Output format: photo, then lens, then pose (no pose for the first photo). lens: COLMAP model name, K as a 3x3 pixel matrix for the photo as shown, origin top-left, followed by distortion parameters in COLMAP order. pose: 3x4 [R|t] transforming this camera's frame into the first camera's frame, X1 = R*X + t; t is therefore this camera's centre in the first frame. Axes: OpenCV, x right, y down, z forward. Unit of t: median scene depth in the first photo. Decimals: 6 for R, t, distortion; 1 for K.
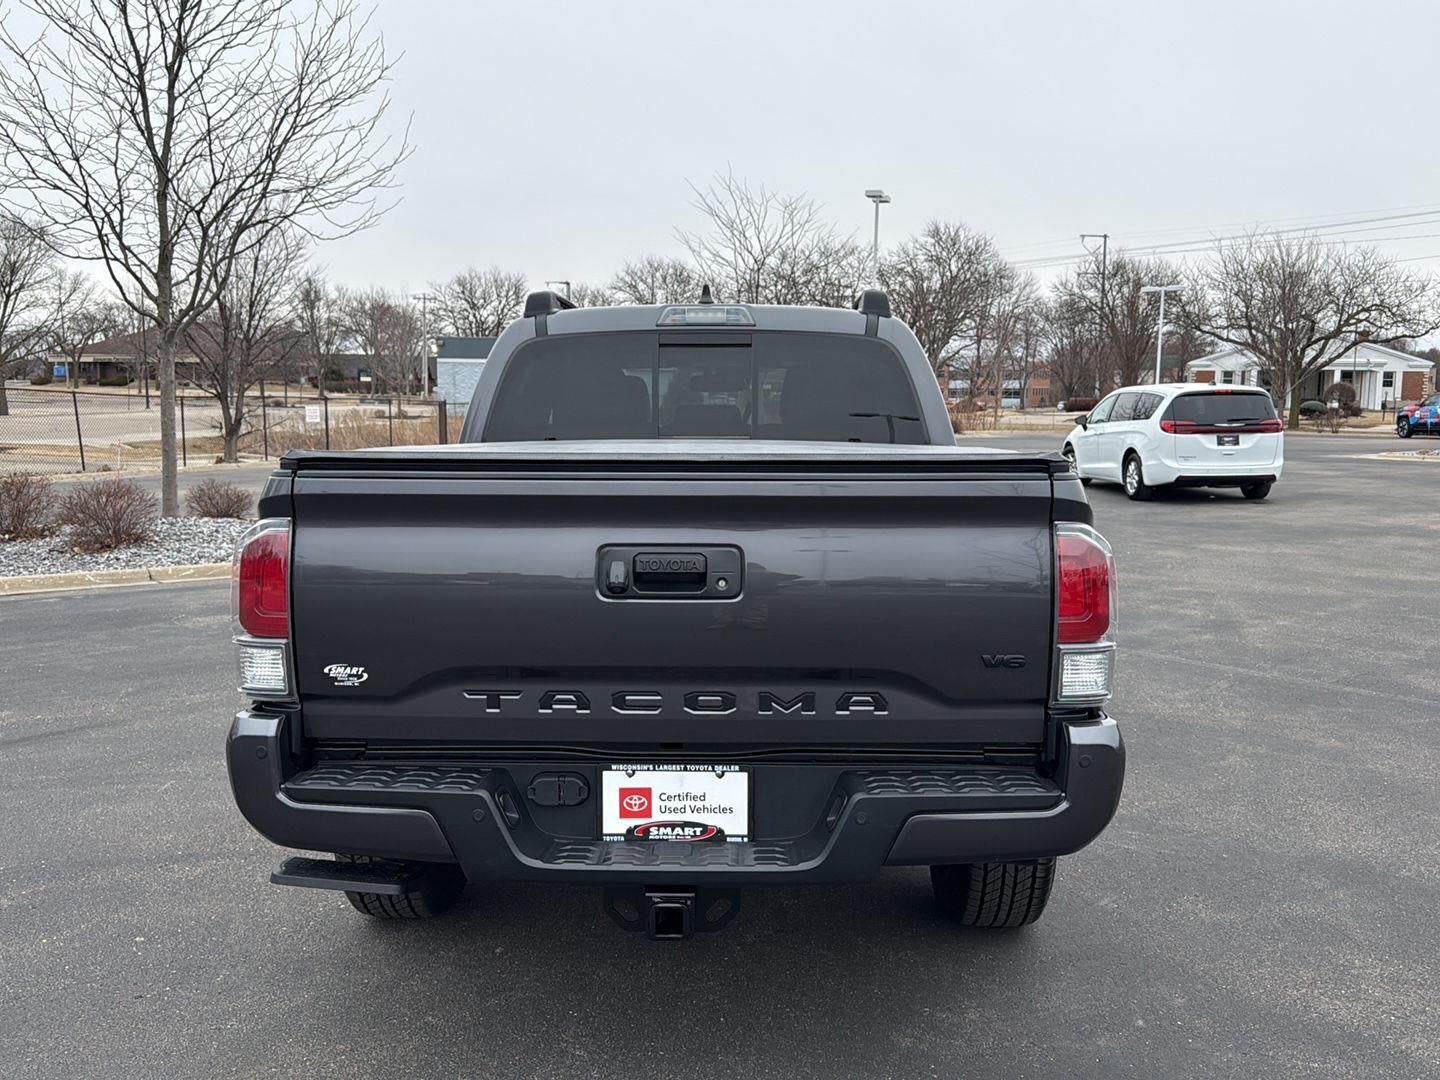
lens RADIAL K [[1272.6, 0, 723.3], [0, 1272.6, 548.8], [0, 0, 1]] dist [0.178864, -0.354680]
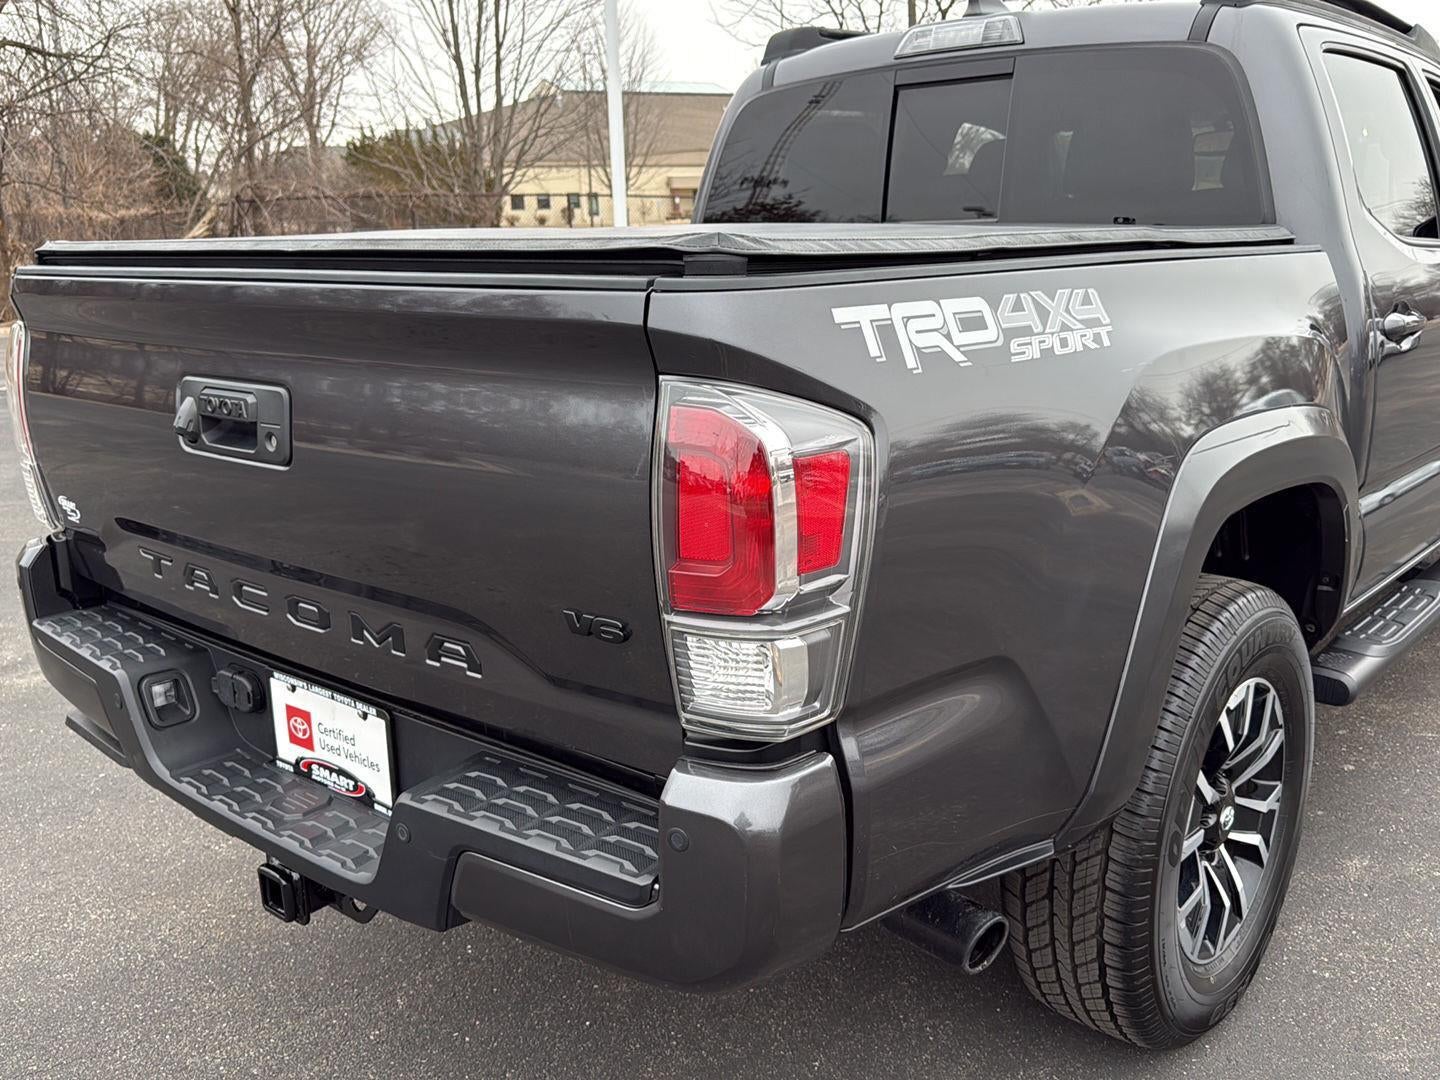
lens RADIAL K [[1272.6, 0, 723.3], [0, 1272.6, 548.8], [0, 0, 1]] dist [0.178864, -0.354680]
pose [[0.777449, 0.136849, -0.613878, 0.563645], [-0.043898, 0.985468, 0.164090, -0.035825], [0.627413, -0.100624, 0.772158, 0.588262]]
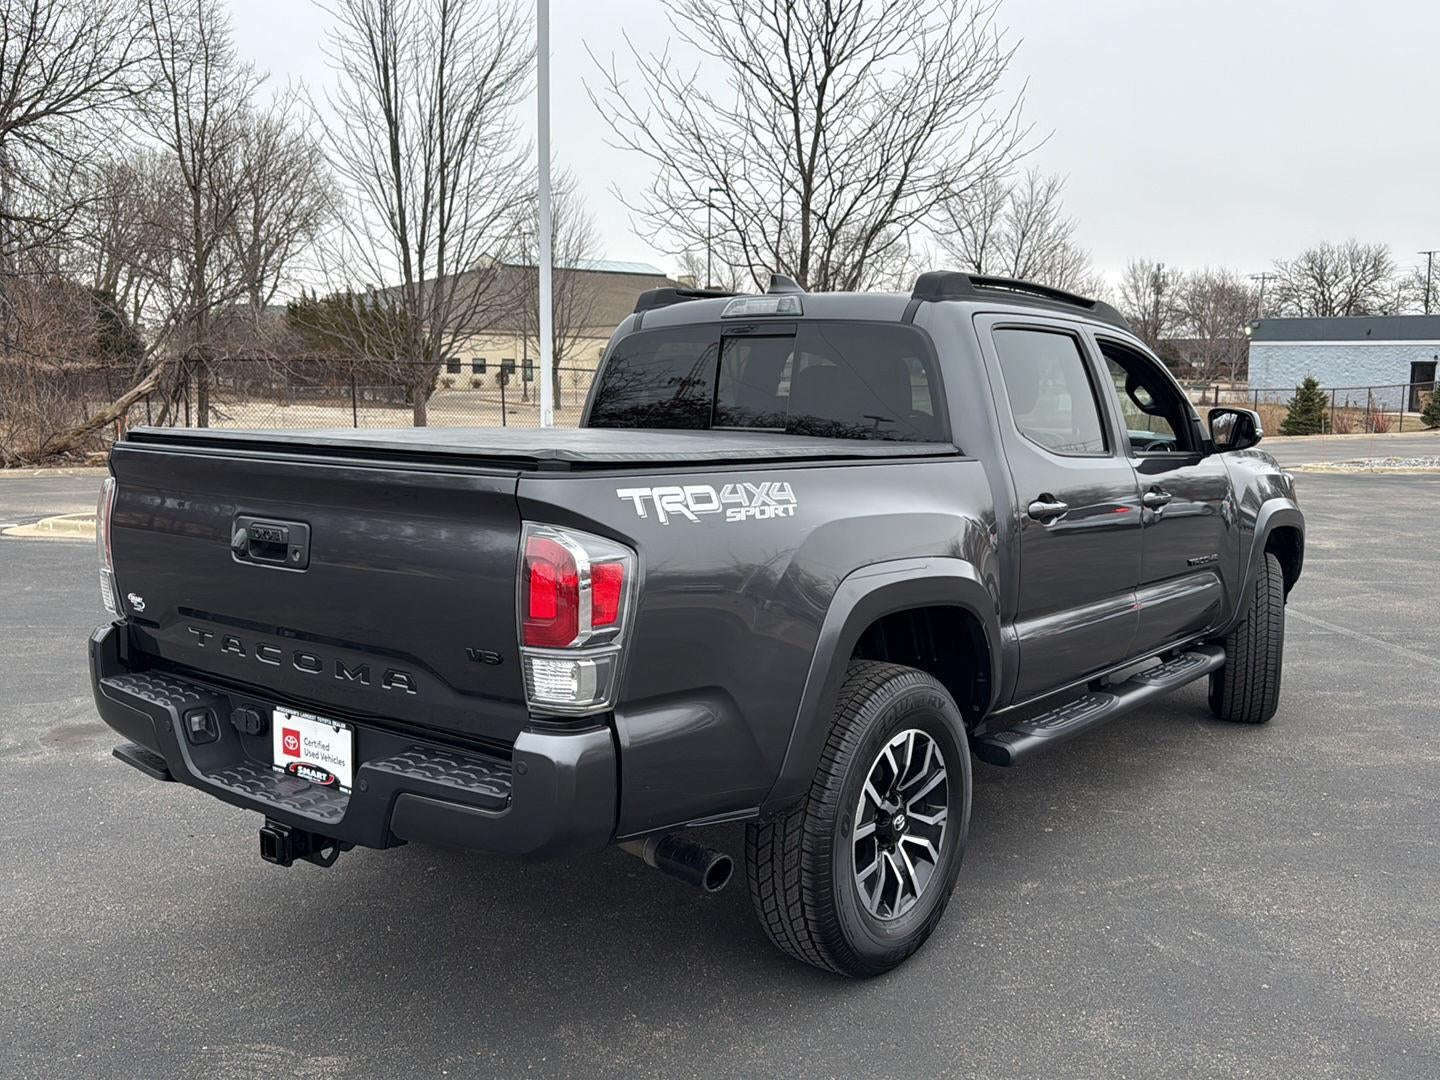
lens RADIAL K [[1272.6, 0, 723.3], [0, 1272.6, 548.8], [0, 0, 1]] dist [0.178864, -0.354680]
pose [[0.809643, 0.082709, -0.581066, 0.897813], [-0.076593, 0.996444, 0.035111, -0.043297], [0.581903, 0.016078, 0.813099, 0.283802]]
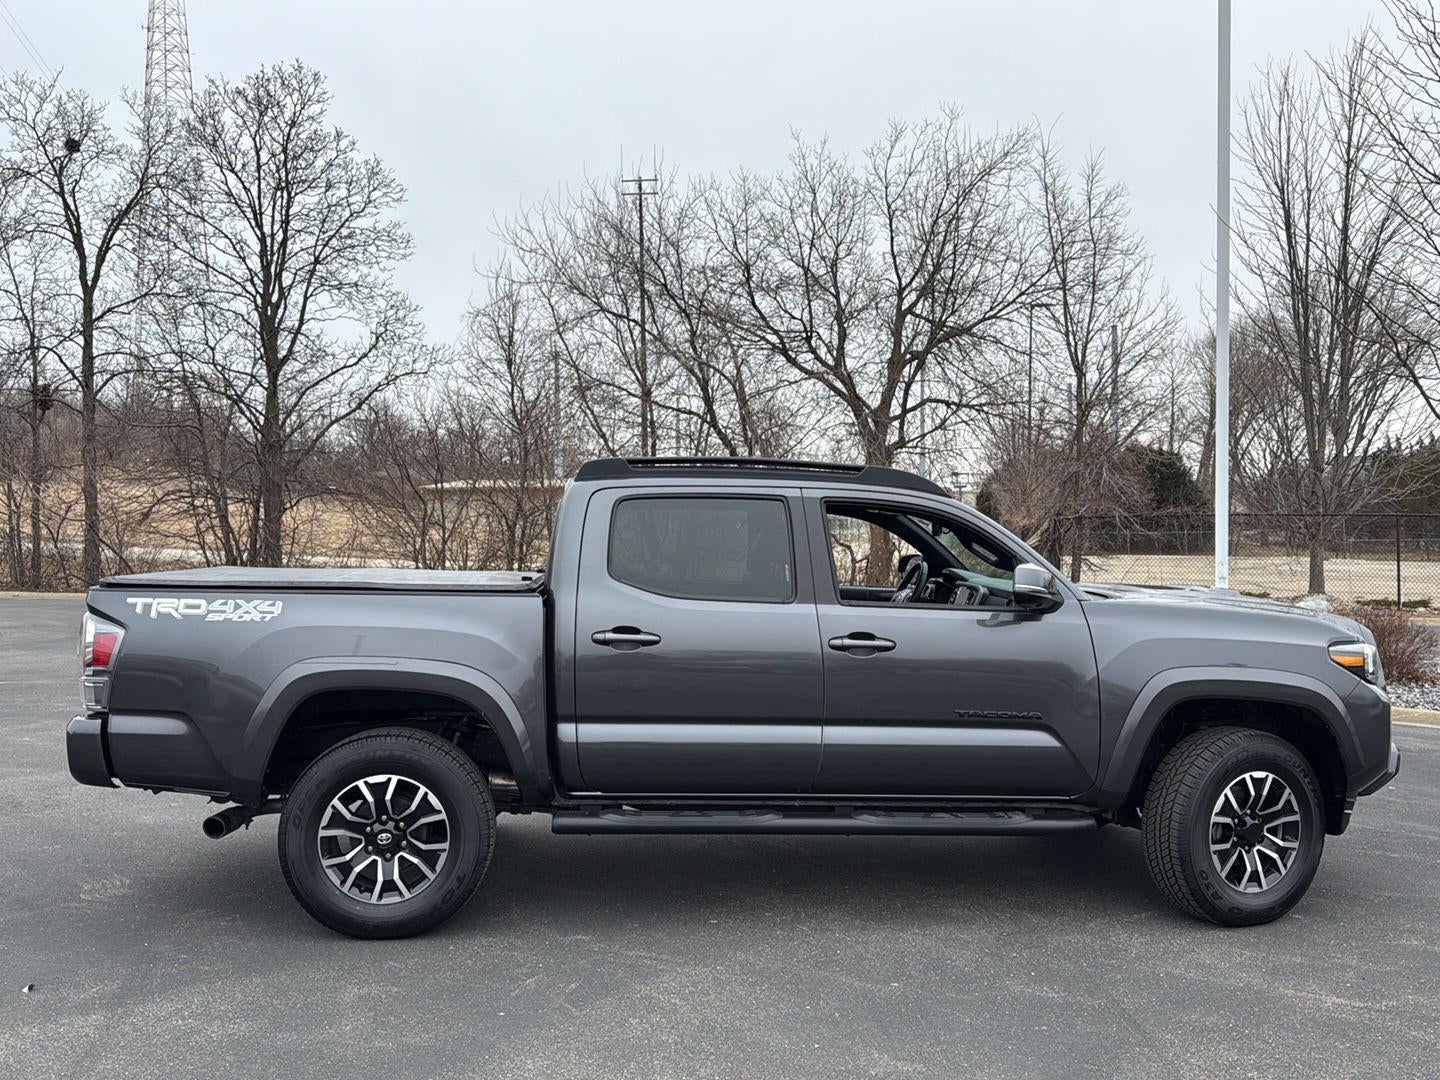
lens RADIAL K [[1272.6, 0, 723.3], [0, 1272.6, 548.8], [0, 0, 1]] dist [0.178864, -0.354680]
pose [[0.107876, 0.015520, -0.994043, 2.229344], [-0.113223, 0.993564, 0.003226, -0.221533], [0.987696, 0.112201, 0.108939, 1.646619]]
